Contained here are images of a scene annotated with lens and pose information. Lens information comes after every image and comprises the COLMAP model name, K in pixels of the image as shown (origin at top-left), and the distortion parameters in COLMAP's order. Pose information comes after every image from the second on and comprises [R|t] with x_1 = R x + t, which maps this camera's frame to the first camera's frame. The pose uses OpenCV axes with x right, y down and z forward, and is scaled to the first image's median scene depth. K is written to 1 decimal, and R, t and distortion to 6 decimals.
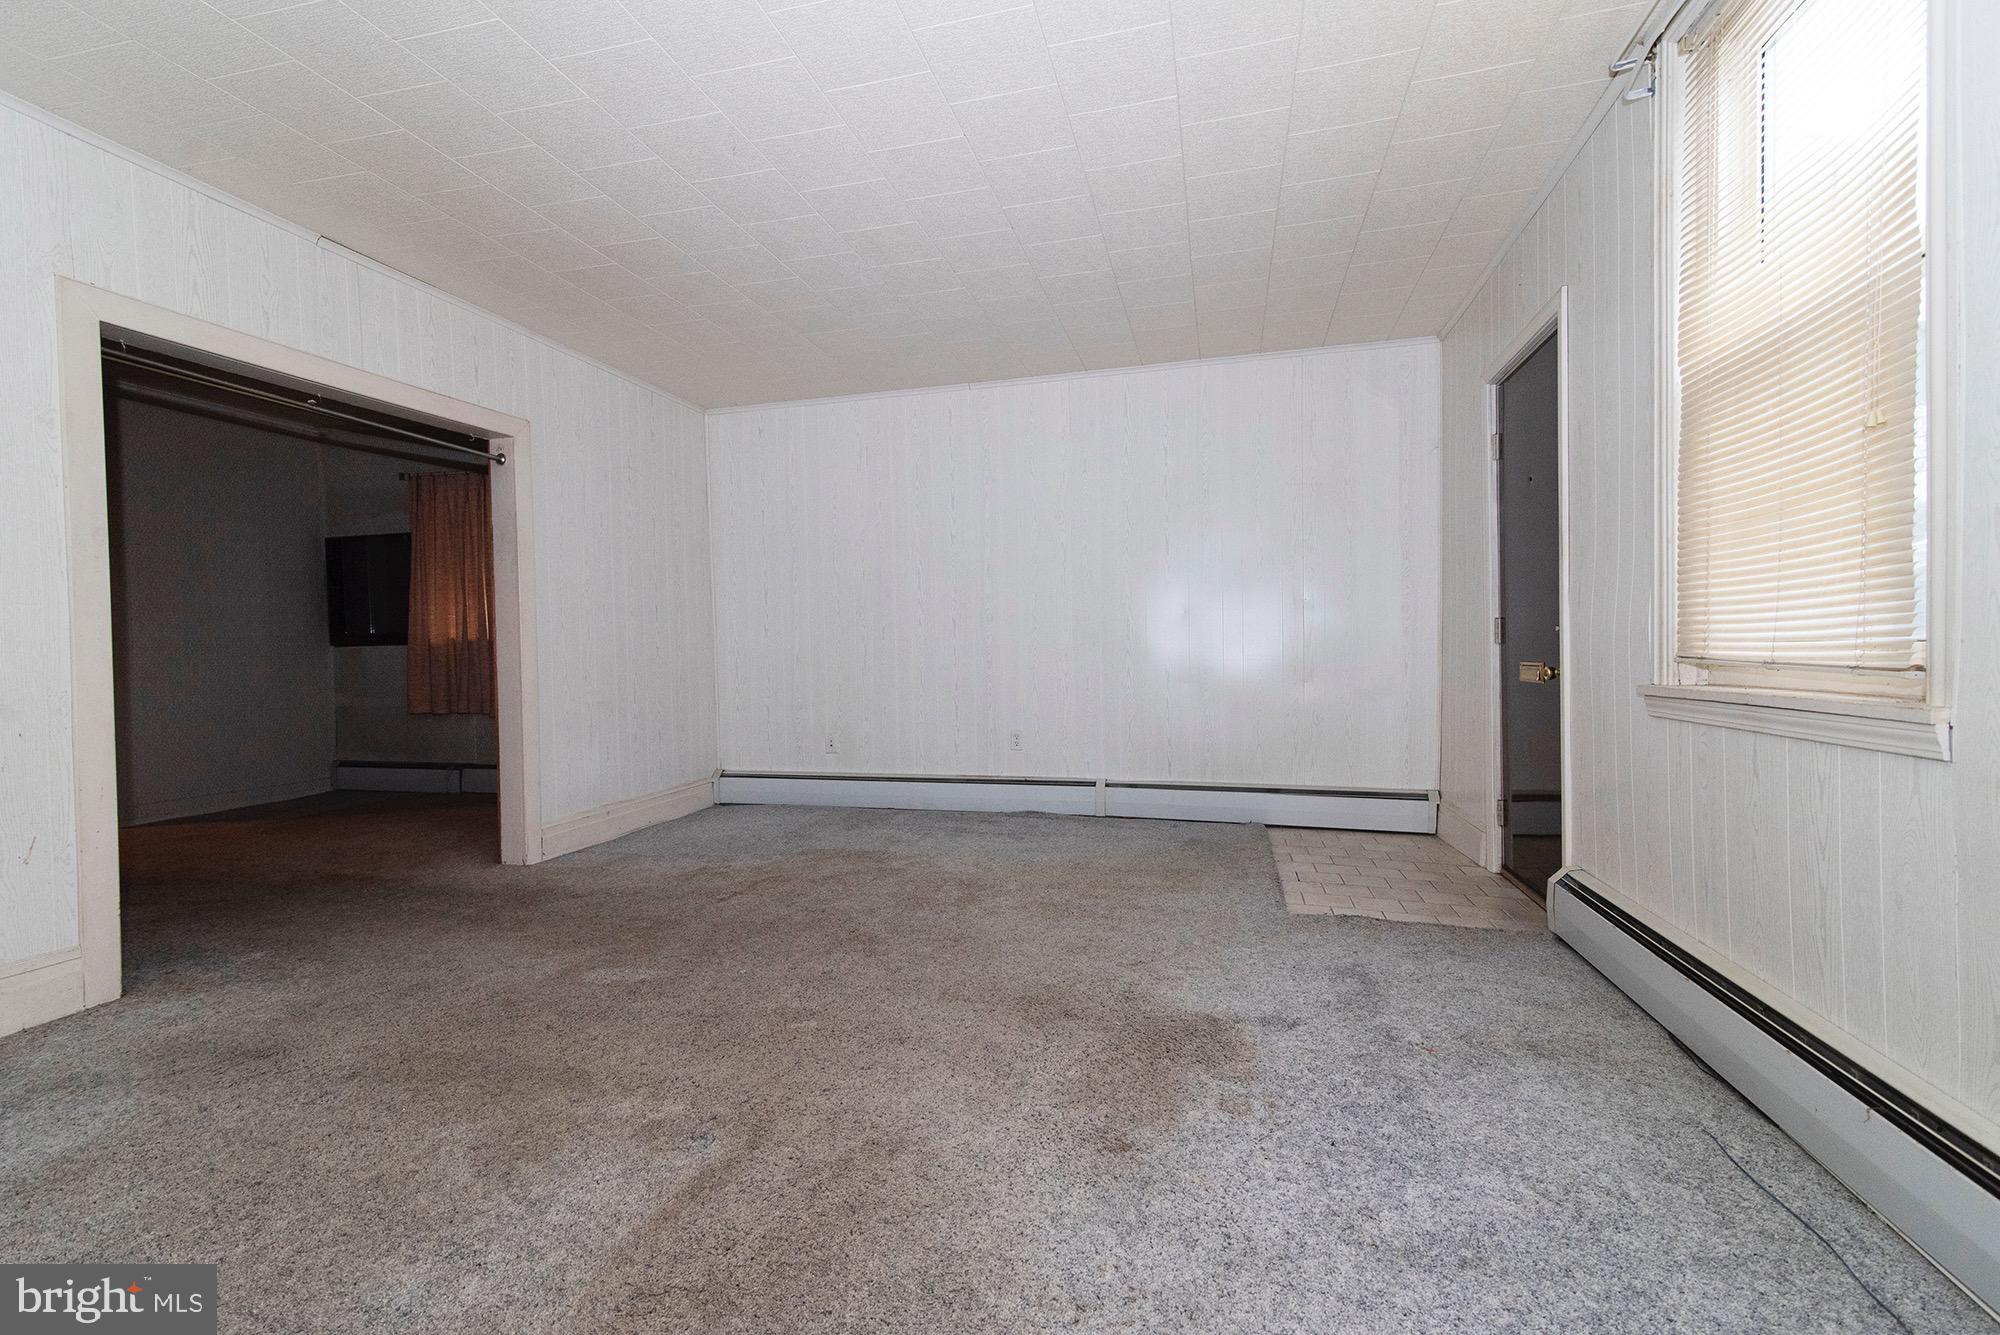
lens RADIAL K [[887.1, 0, 997.9], [0, 887.1, 678.7], [0, 0, 1]] dist [0.003924, -0.000494]
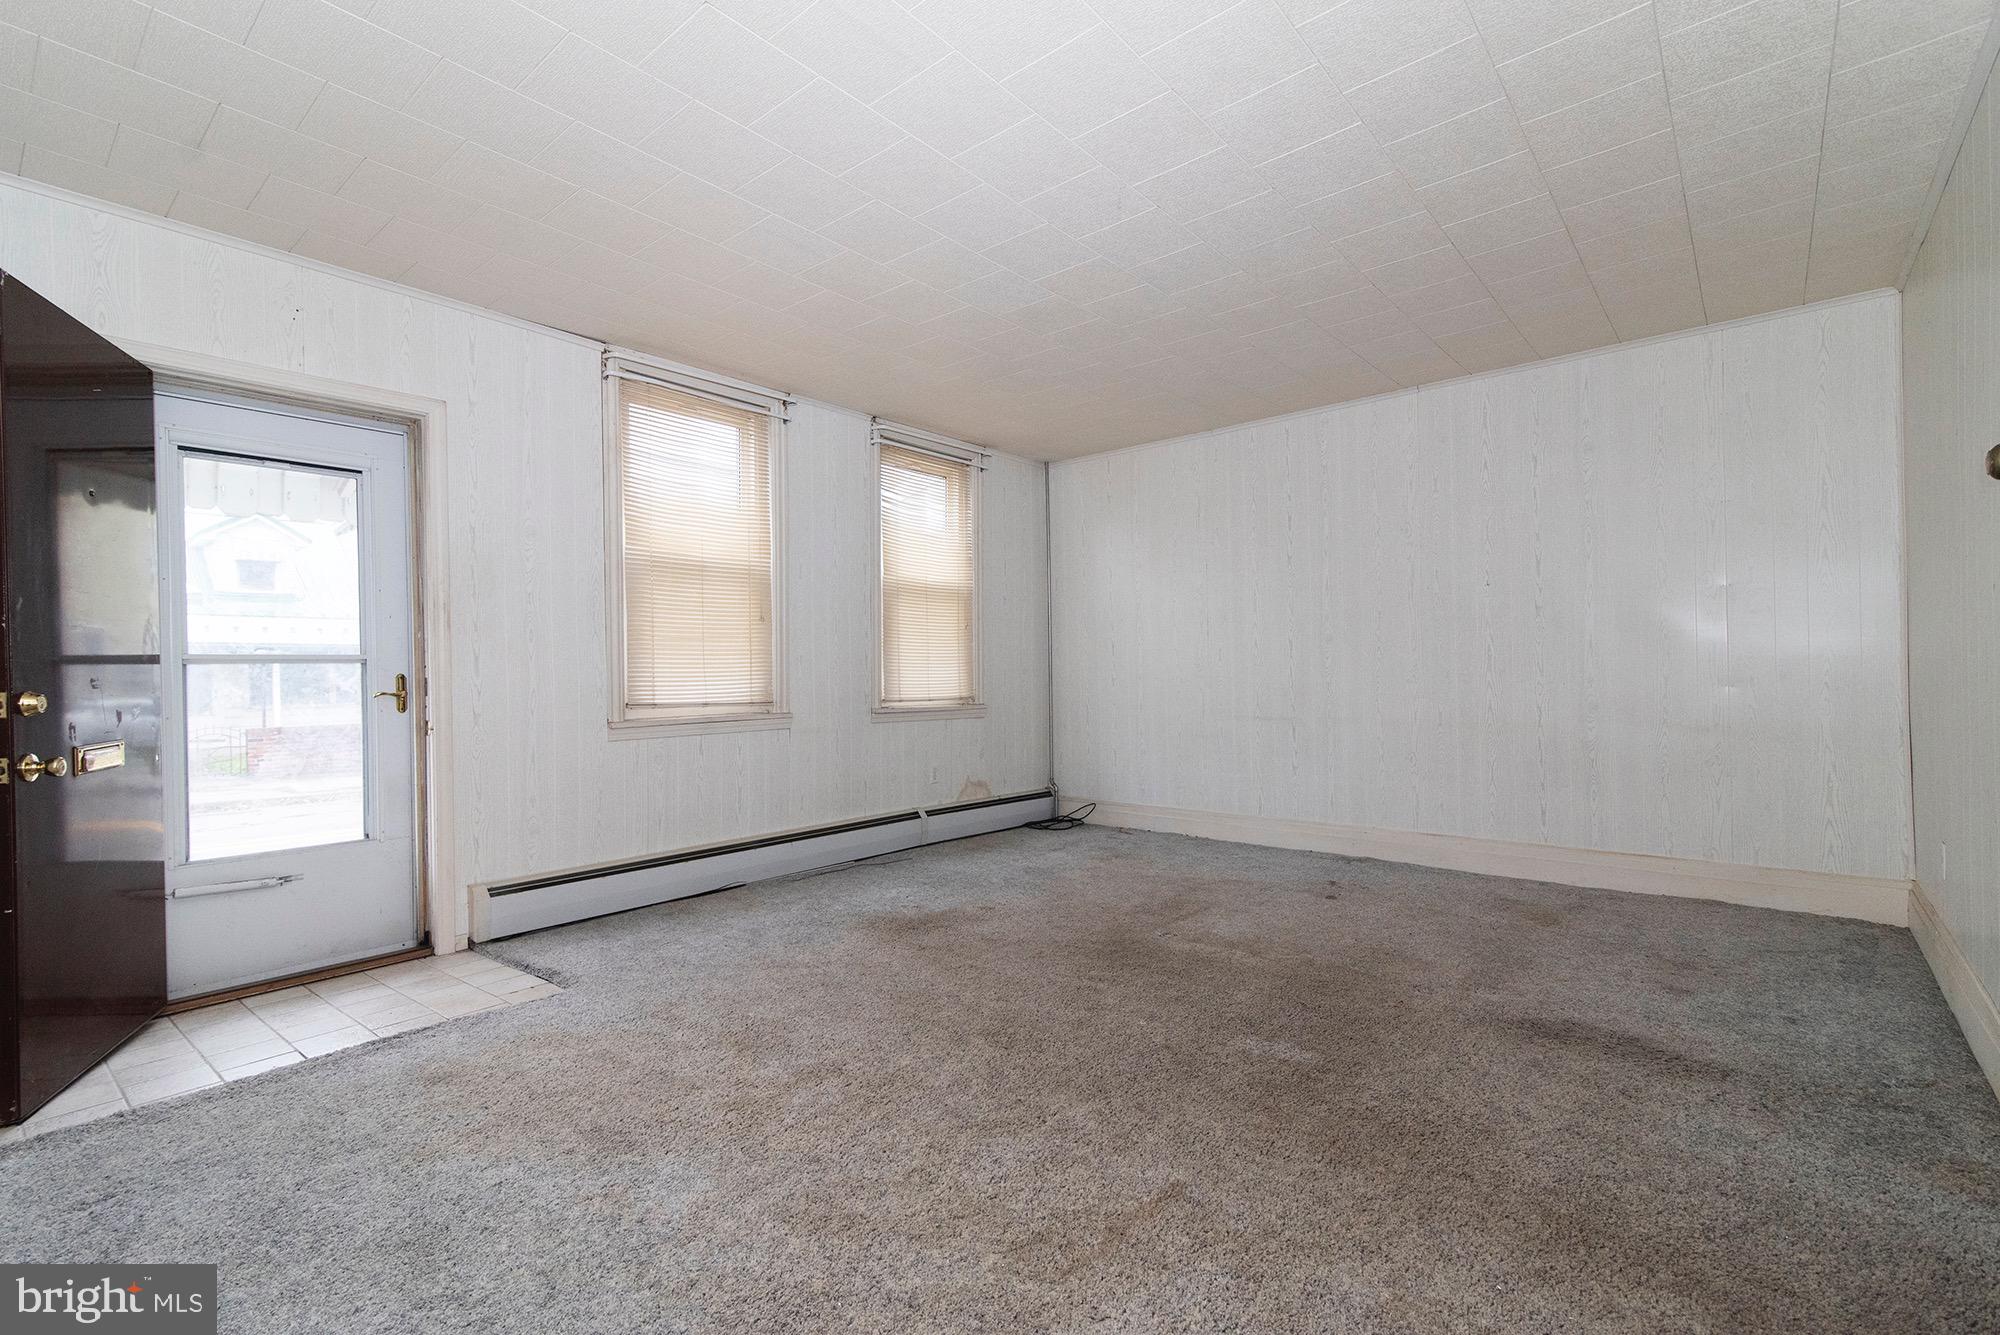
lens RADIAL K [[887.1, 0, 1001.0], [0, 887.1, 667.0], [0, 0, 1]] dist [0.003924, -0.000494]
pose [[-0.902382, 0.033625, 0.429622, -0.602015], [0.043268, 0.998983, 0.012695, -0.079687], [-0.428758, 0.030044, -0.902919, 2.005305]]
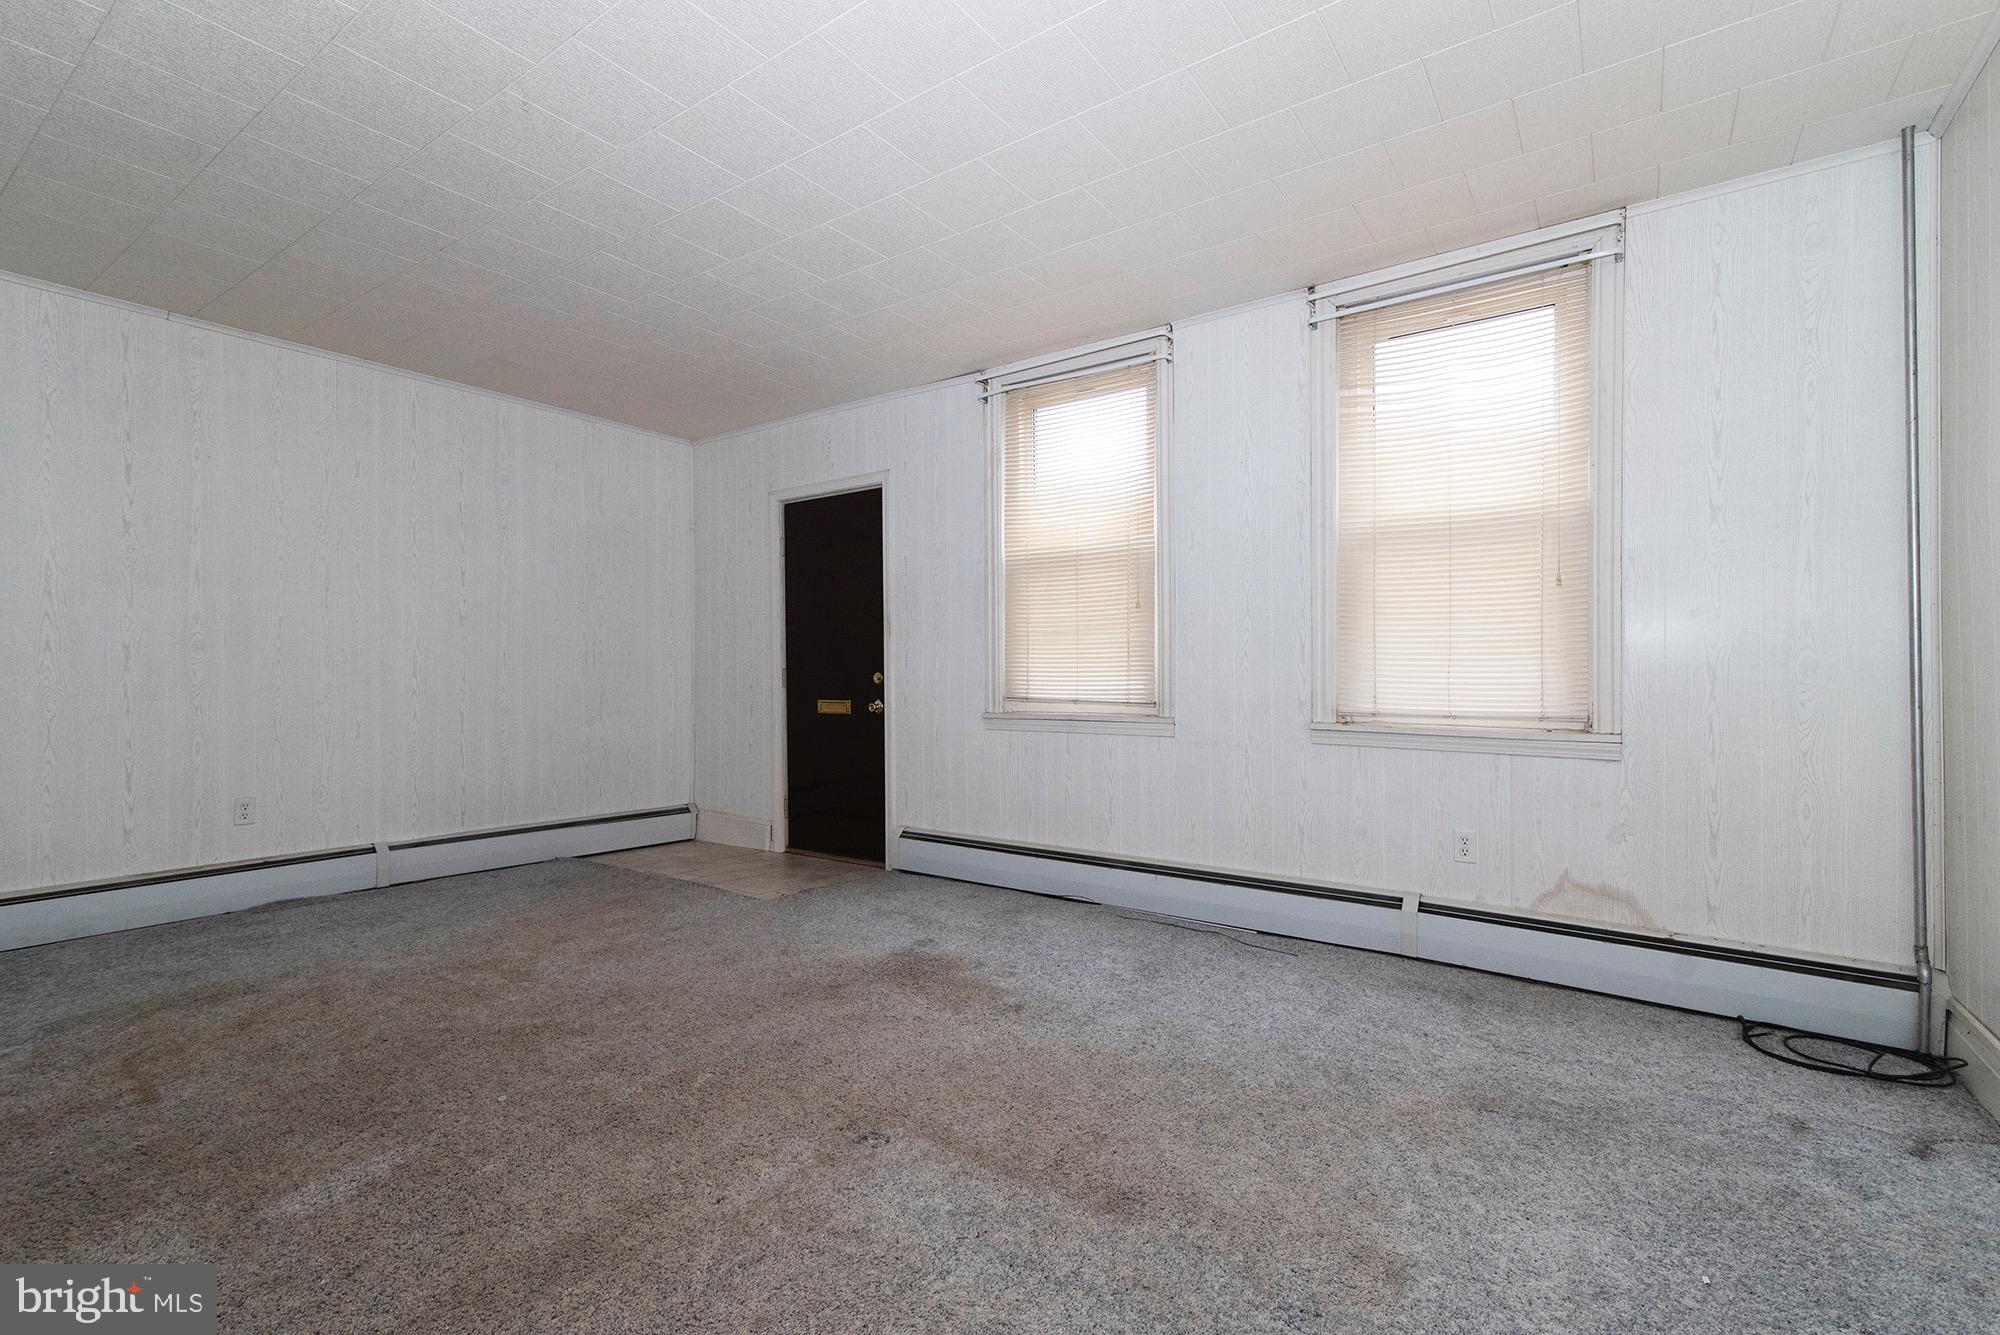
lens RADIAL K [[887.1, 0, 982.1], [0, 887.1, 672.8], [0, 0, 1]] dist [0.003924, -0.000494]
pose [[0.359765, 0.017176, 0.932885, -0.922345], [0.023409, 0.999350, -0.027428, -0.023317], [-0.932749, 0.031706, 0.359129, 0.307593]]
